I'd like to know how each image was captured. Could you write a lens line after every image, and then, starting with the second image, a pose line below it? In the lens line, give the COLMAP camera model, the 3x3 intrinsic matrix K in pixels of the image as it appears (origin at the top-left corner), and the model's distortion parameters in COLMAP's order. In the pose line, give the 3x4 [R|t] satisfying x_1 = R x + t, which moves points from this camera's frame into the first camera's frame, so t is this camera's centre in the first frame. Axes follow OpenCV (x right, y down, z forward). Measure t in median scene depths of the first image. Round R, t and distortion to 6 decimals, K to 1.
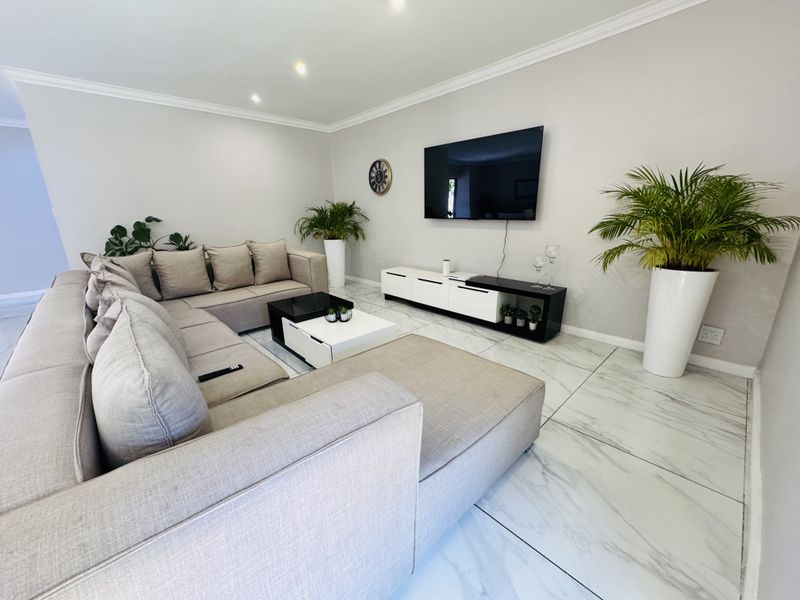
lens RADIAL K [[320.5, 0, 400.0], [0, 320.5, 300.0], [0, 0, 1]] dist [-0.001431, 0.000058]
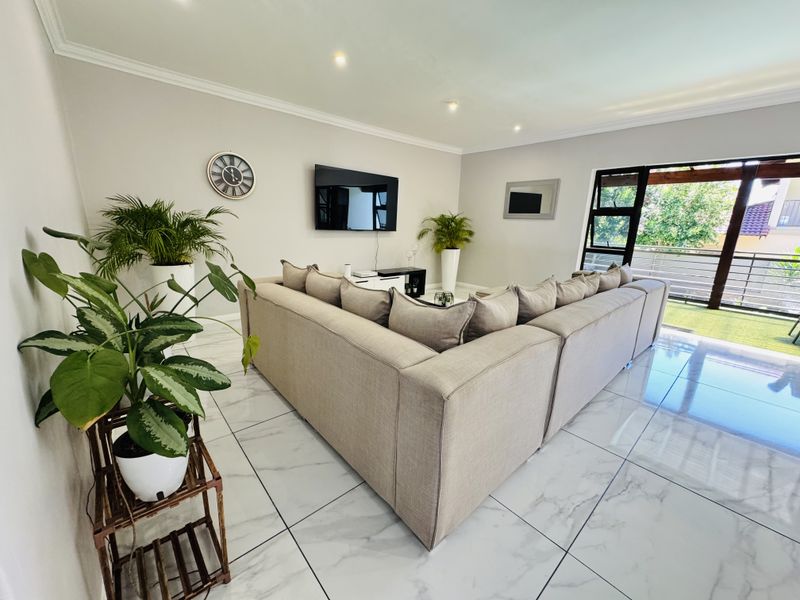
lens RADIAL K [[320.5, 0, 400.0], [0, 320.5, 300.0], [0, 0, 1]] dist [-0.001431, 0.000058]
pose [[0.039333, -0.222439, 0.974153, -1.295289], [0.239410, 0.948609, 0.206940, -0.247880], [-0.970122, 0.225082, 0.090566, 0.910593]]
